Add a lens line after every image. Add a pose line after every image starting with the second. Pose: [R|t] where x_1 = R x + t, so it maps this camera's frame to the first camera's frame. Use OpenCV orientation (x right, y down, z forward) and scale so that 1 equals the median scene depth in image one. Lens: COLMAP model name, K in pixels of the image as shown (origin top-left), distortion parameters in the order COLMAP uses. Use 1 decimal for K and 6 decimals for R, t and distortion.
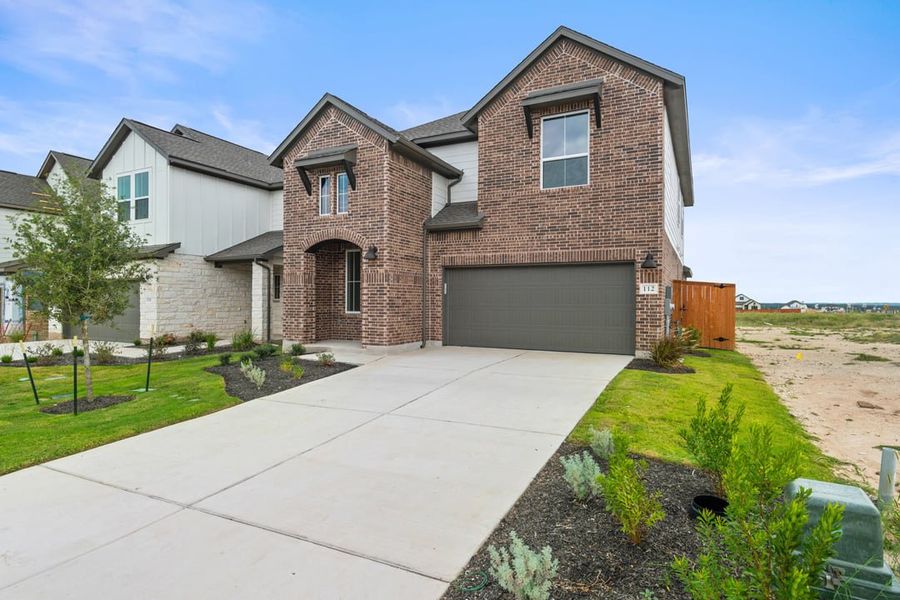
lens RADIAL K [[478.3, 0, 457.9], [0, 478.3, 300.1], [0, 0, 1]] dist [0.003236, -0.003624]
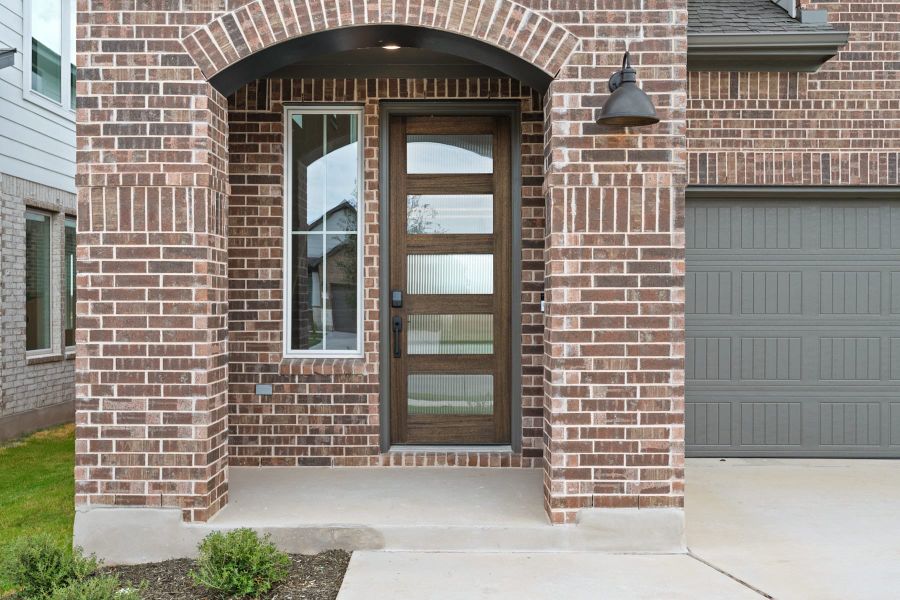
lens RADIAL K [[853.3, 0, 440.9], [0, 853.3, 302.3], [0, 0, 1]] dist [-0.002853, 0.000000]
pose [[0.901213, -0.004308, 0.433354, -0.420369], [0.003118, 0.999989, 0.003455, -0.003752], [-0.433364, -0.001763, 0.901217, 0.663553]]
